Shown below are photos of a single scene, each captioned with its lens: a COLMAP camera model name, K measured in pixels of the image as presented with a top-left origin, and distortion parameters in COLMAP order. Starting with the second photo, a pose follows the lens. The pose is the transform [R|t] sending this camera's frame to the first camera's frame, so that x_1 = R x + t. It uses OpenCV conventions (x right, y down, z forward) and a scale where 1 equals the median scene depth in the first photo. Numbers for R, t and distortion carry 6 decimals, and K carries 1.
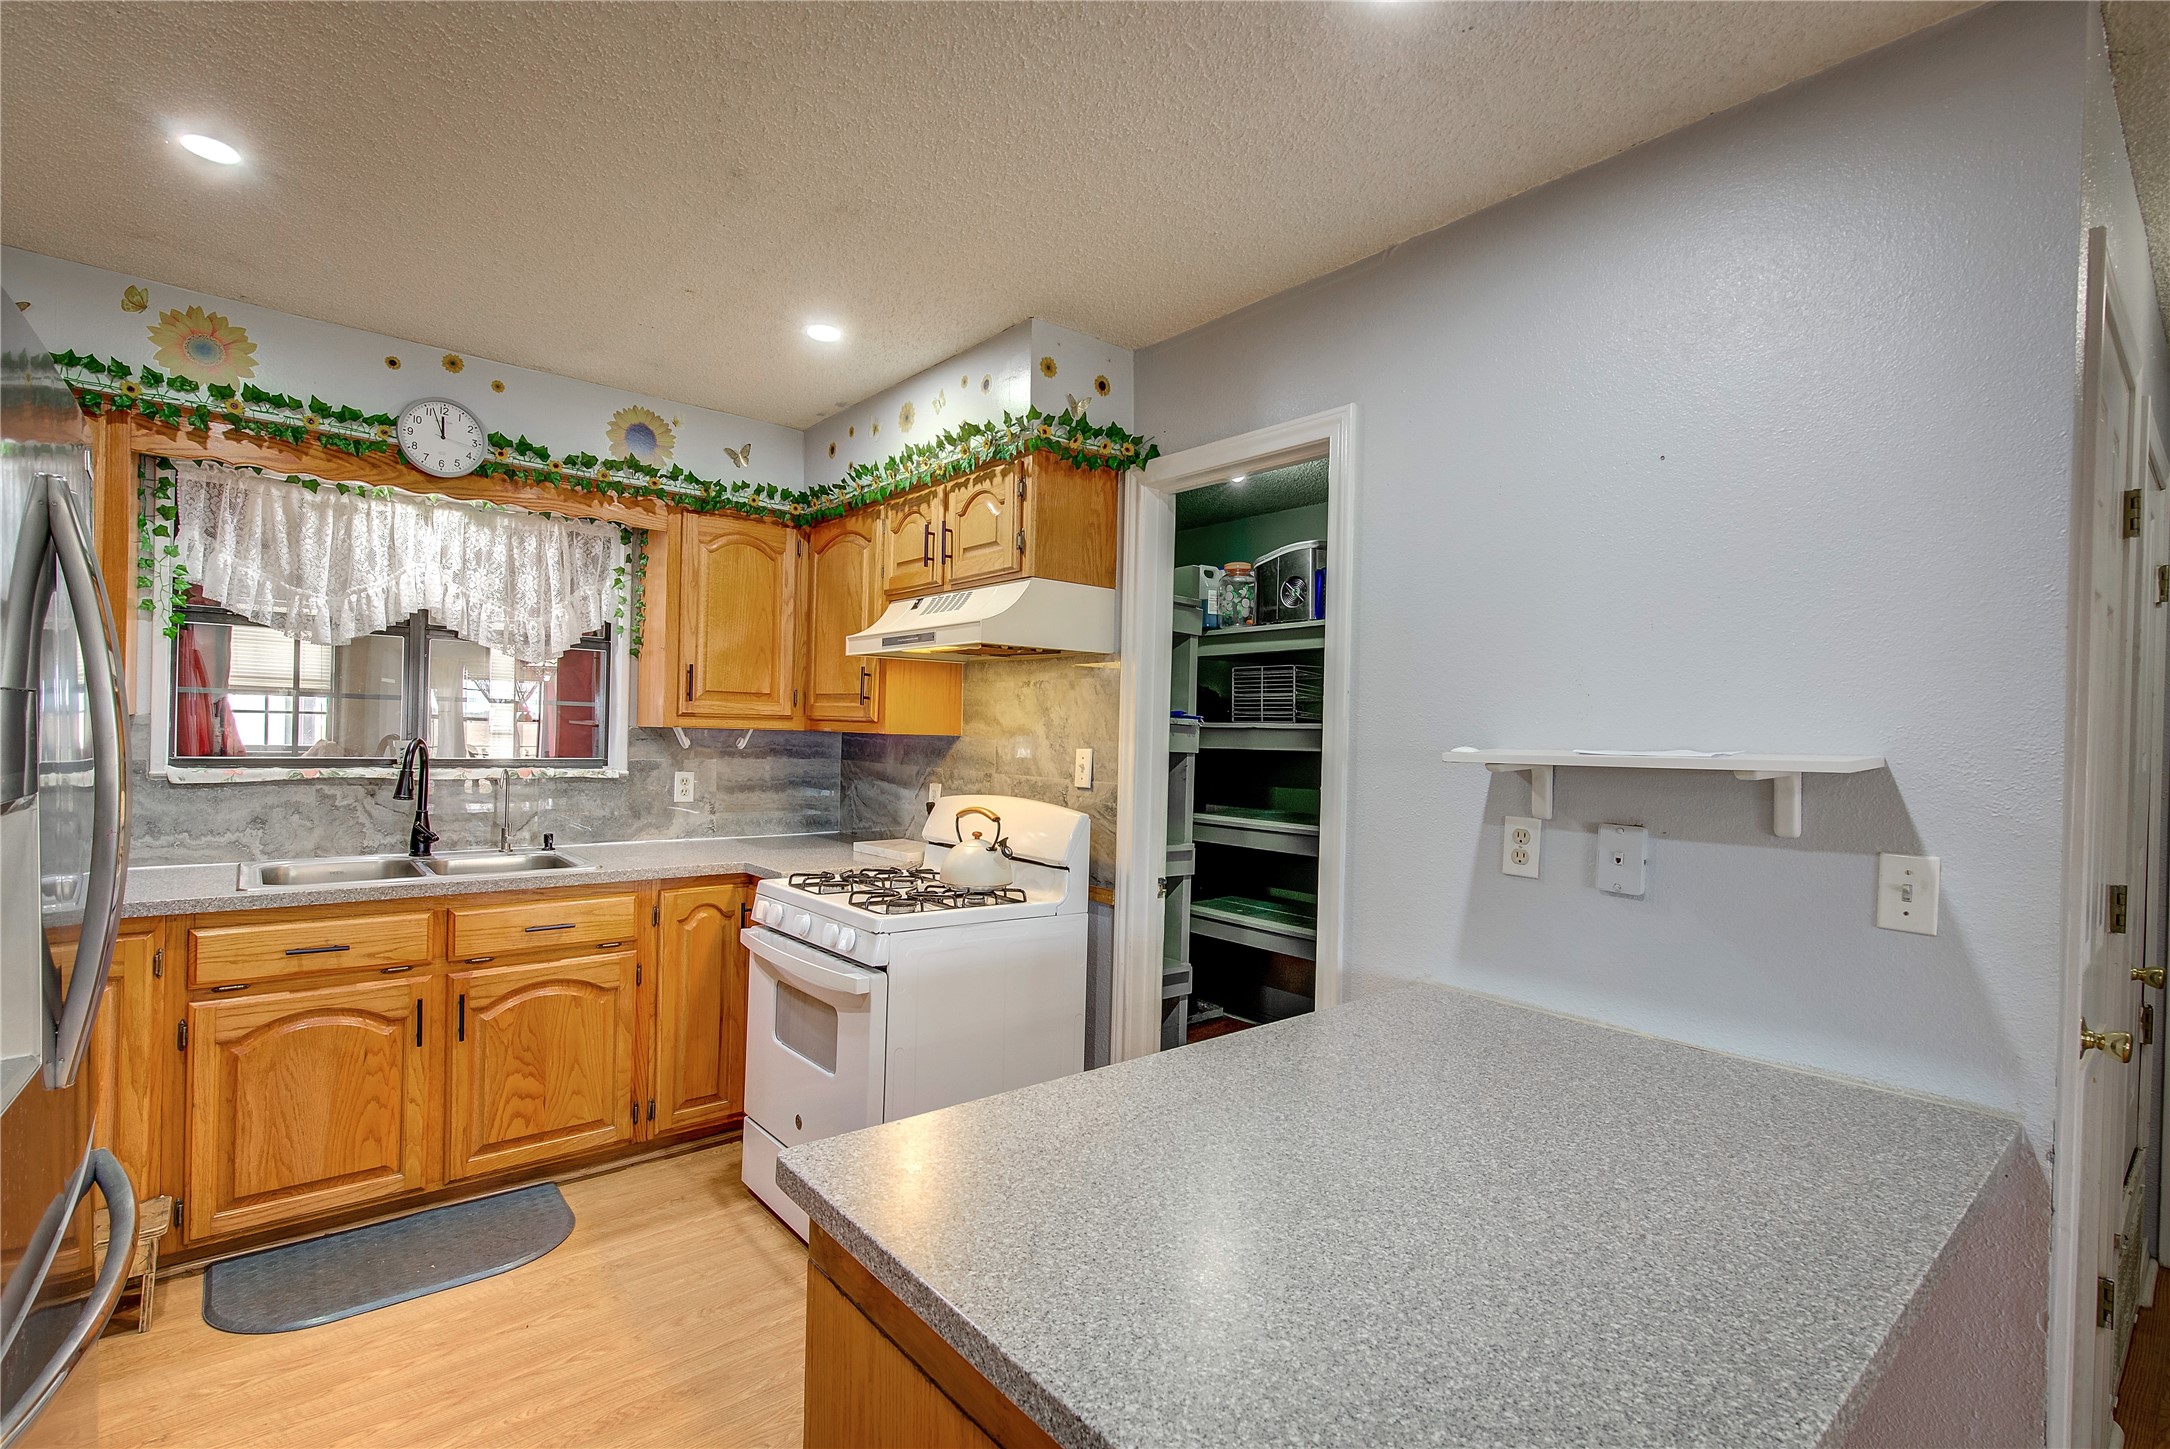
lens RADIAL K [[986.3, 0, 1093.4], [0, 986.3, 738.0], [0, 0, 1]] dist [-0.003449, 0.001956]
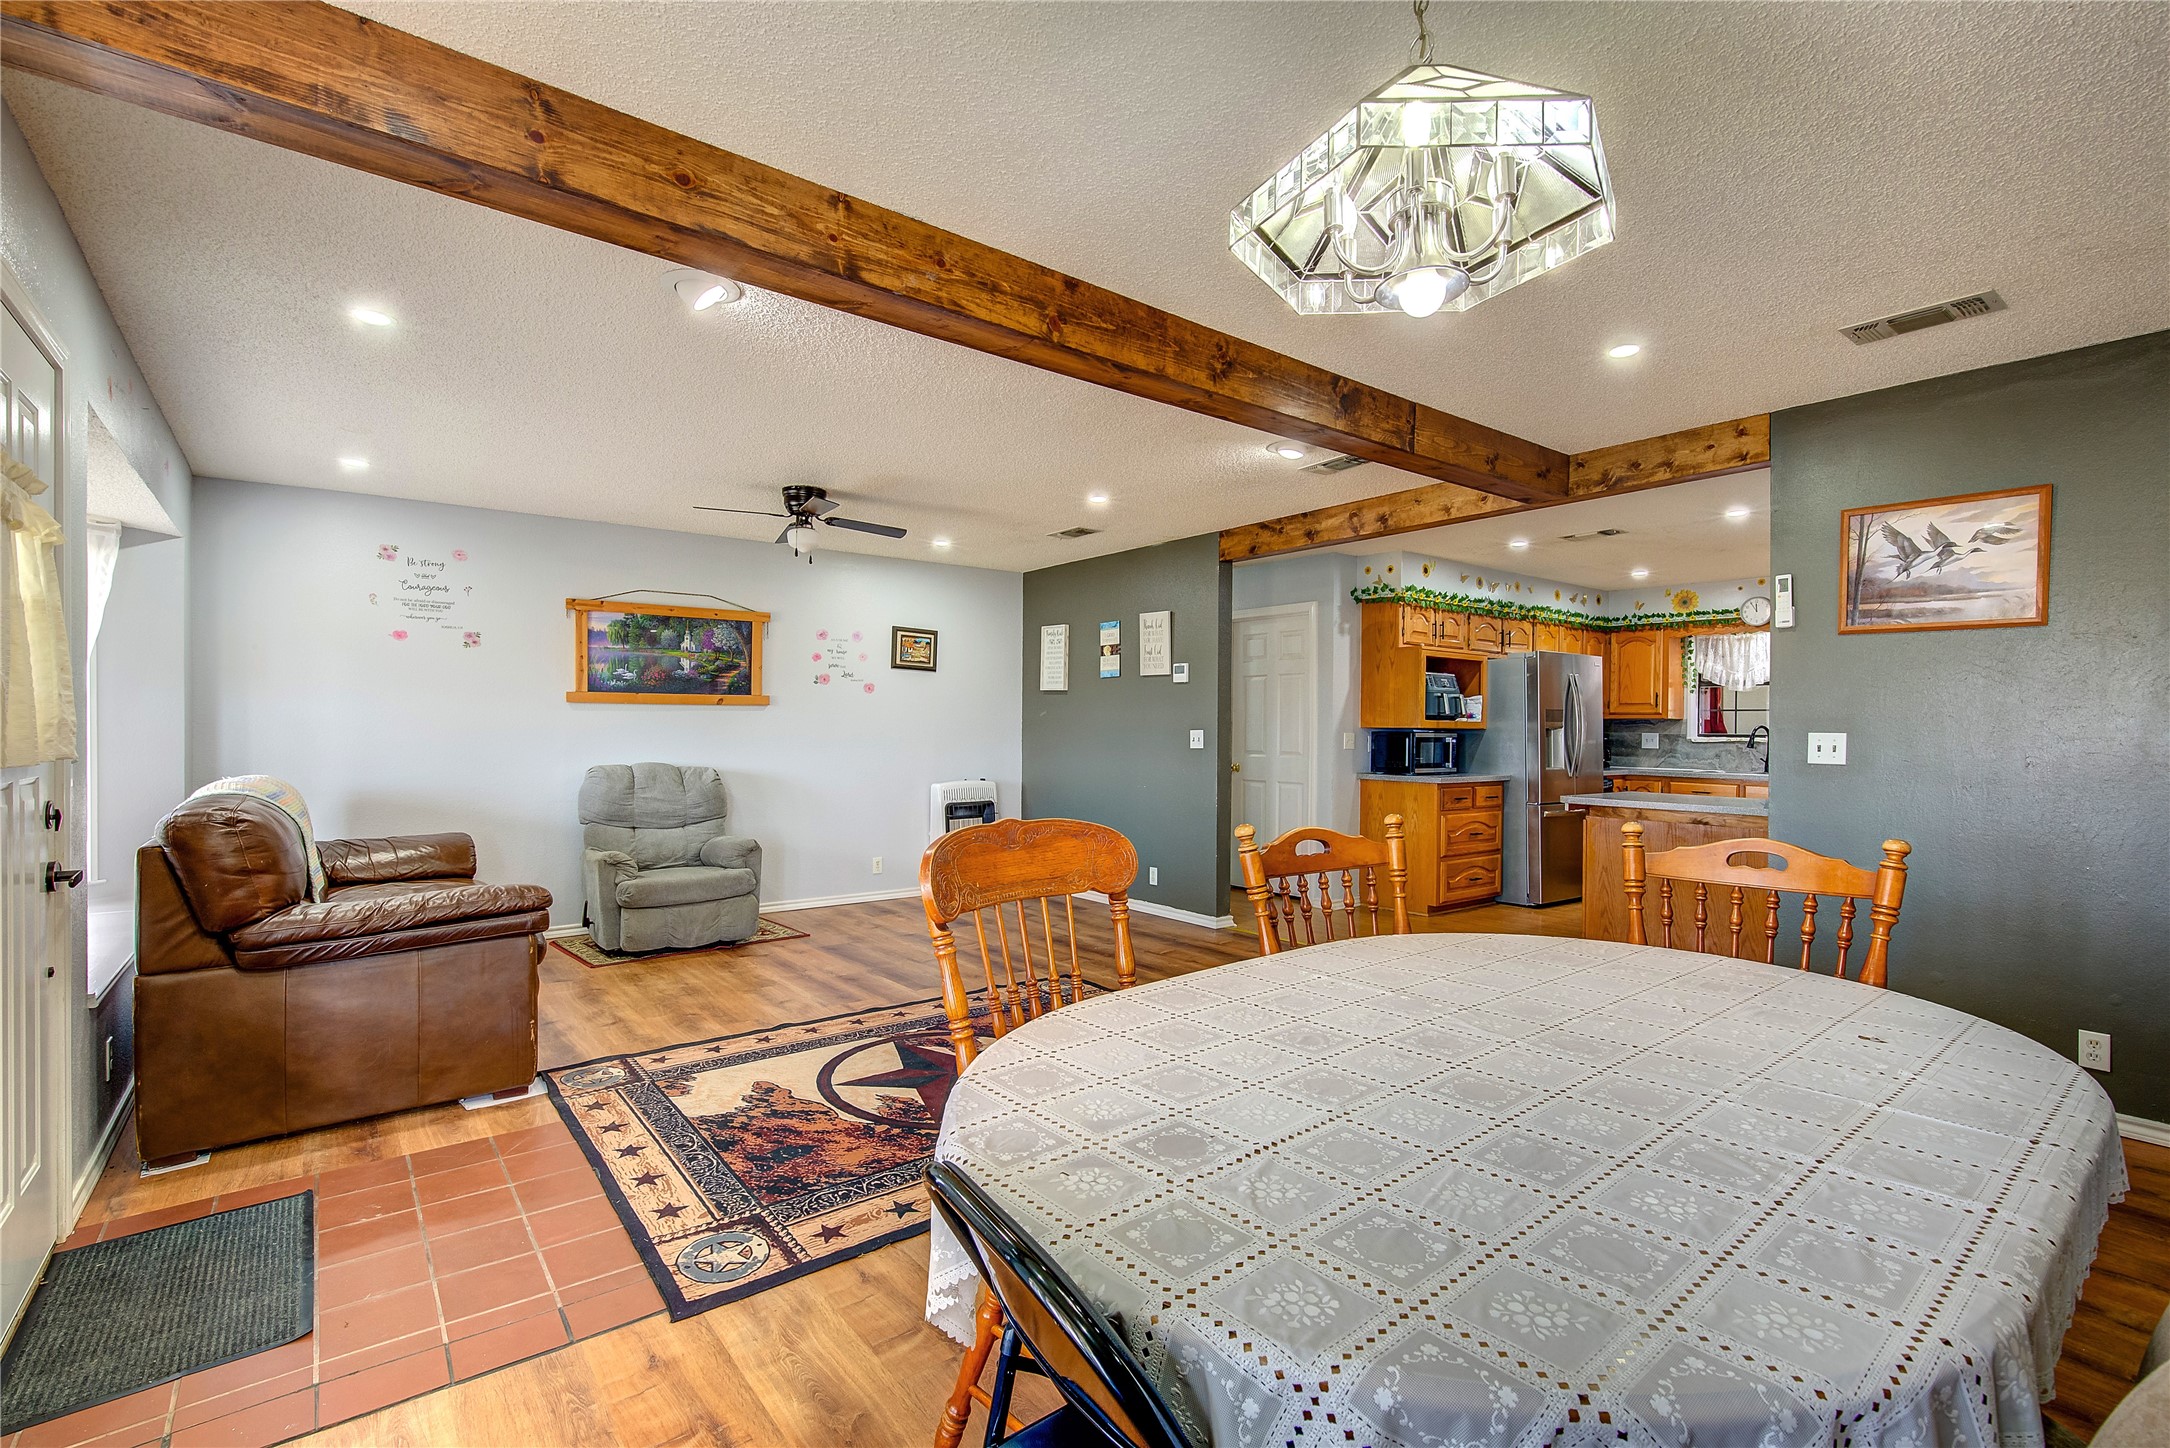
lens RADIAL K [[986.3, 0, 1092.2], [0, 986.3, 732.2], [0, 0, 1]] dist [-0.003449, 0.001956]
pose [[-0.042175, -0.022681, -0.998853, 2.015479], [-0.017502, 0.999606, -0.021959, 0.107657], [0.998957, 0.016556, -0.042555, -0.654676]]
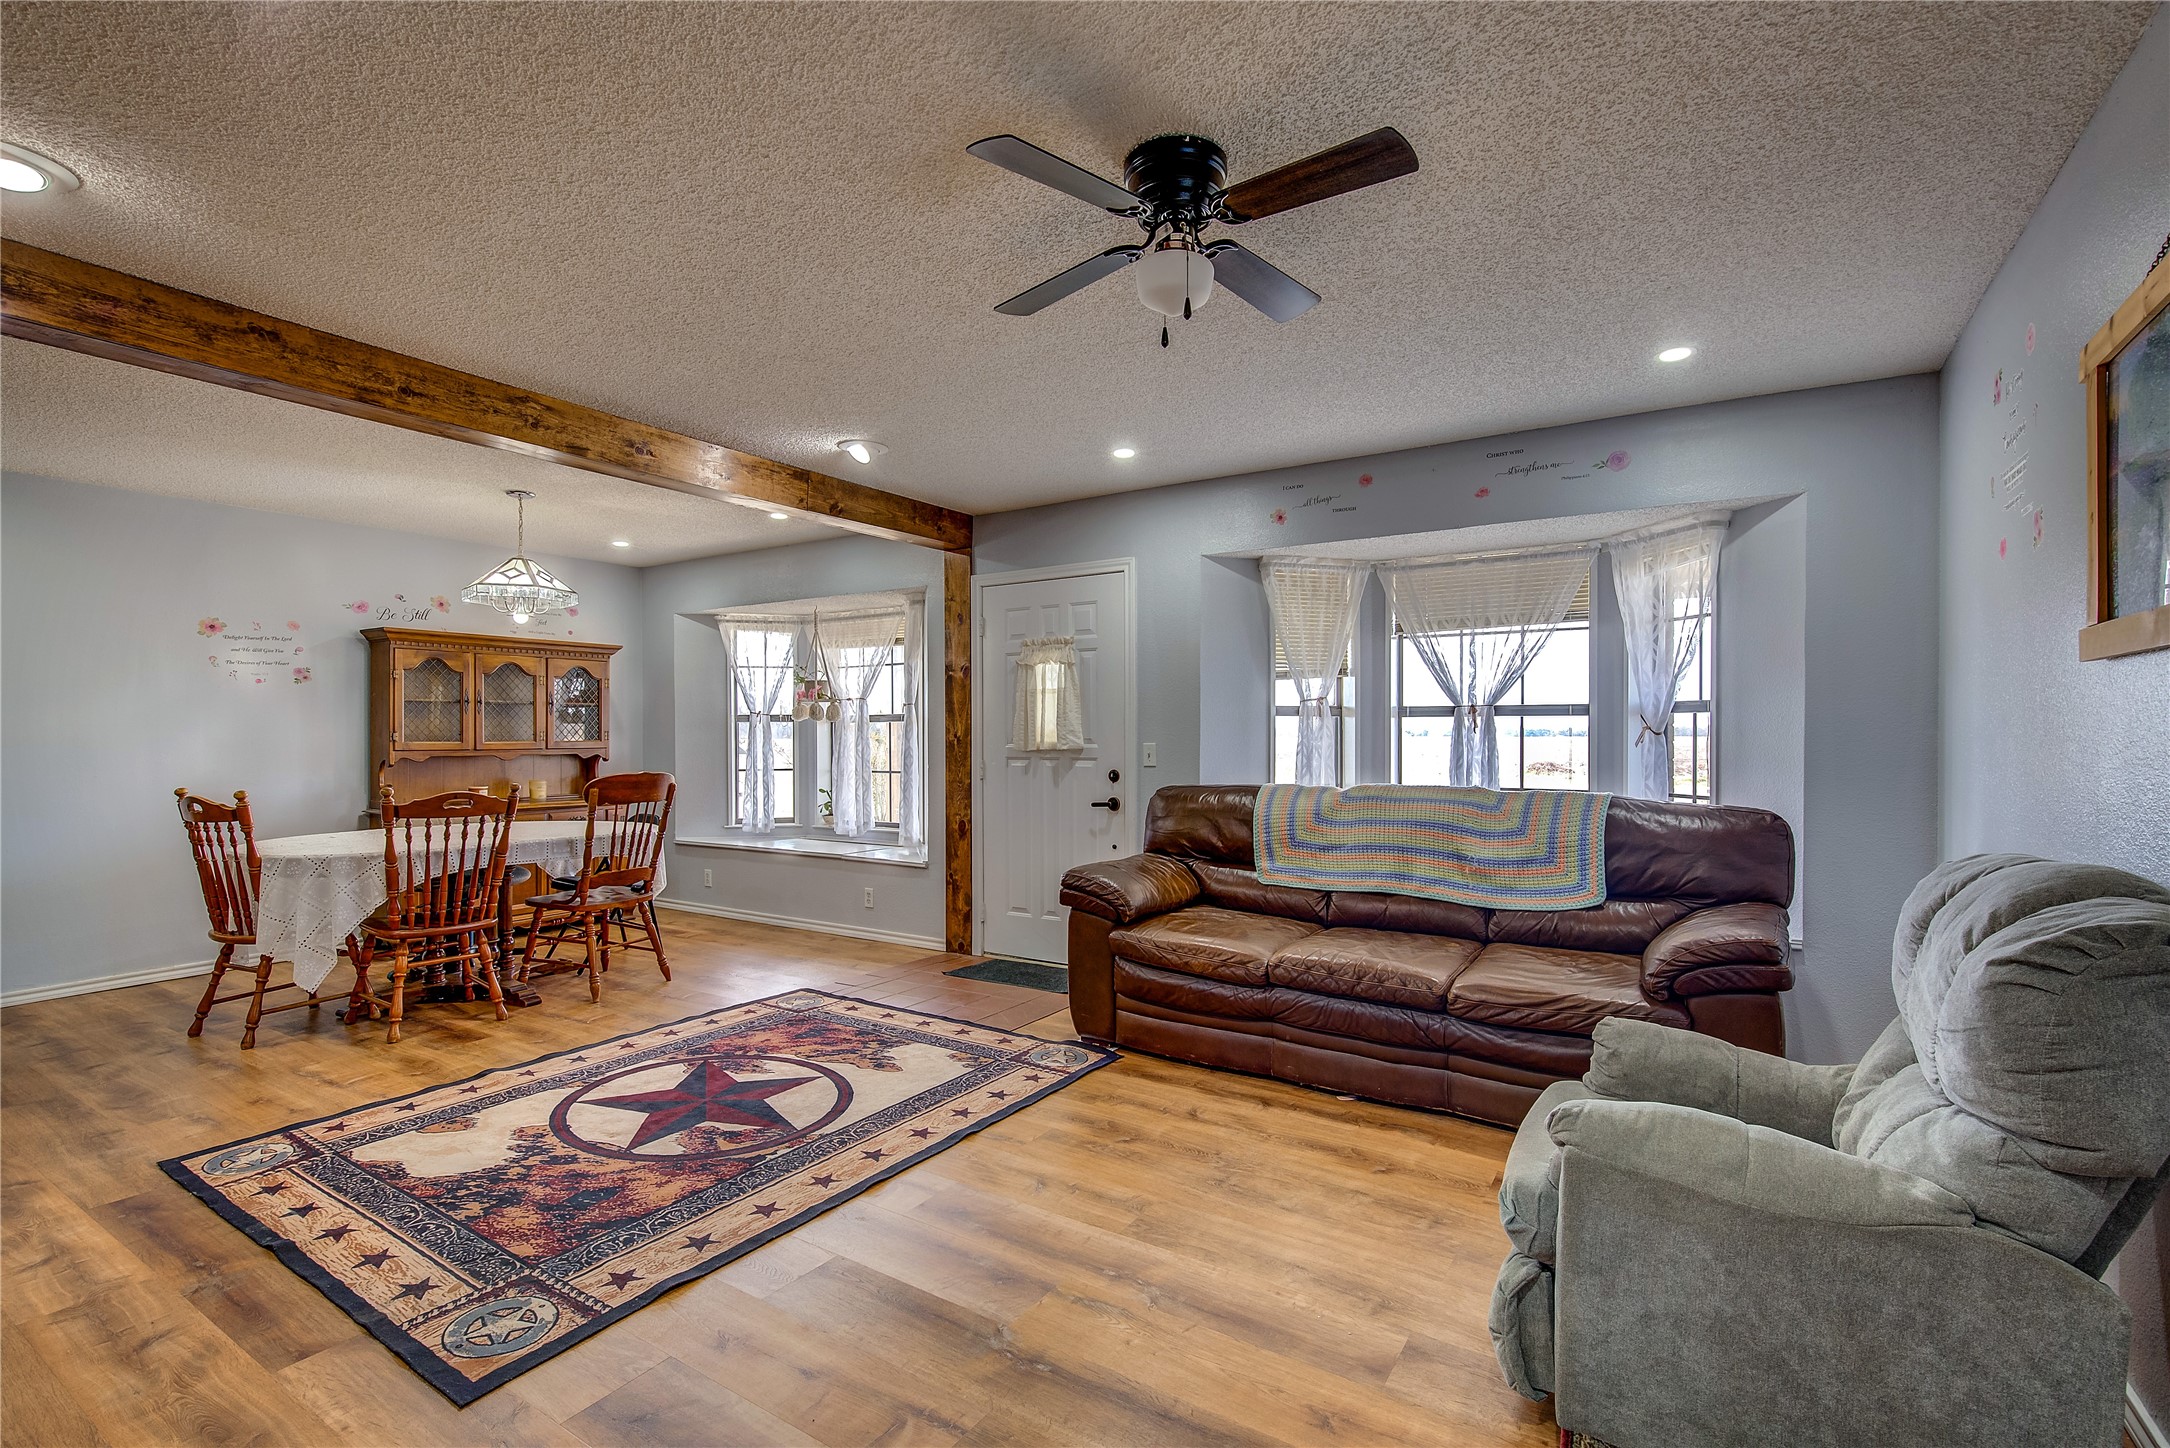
lens RADIAL K [[986.3, 0, 1093.7], [0, 986.3, 734.2], [0, 0, 1]] dist [-0.003449, 0.001956]
pose [[-0.291070, -0.026145, 0.956345, -0.338552], [0.005477, 0.999565, 0.028993, 0.047923], [-0.956686, 0.013677, -0.290800, -0.964880]]
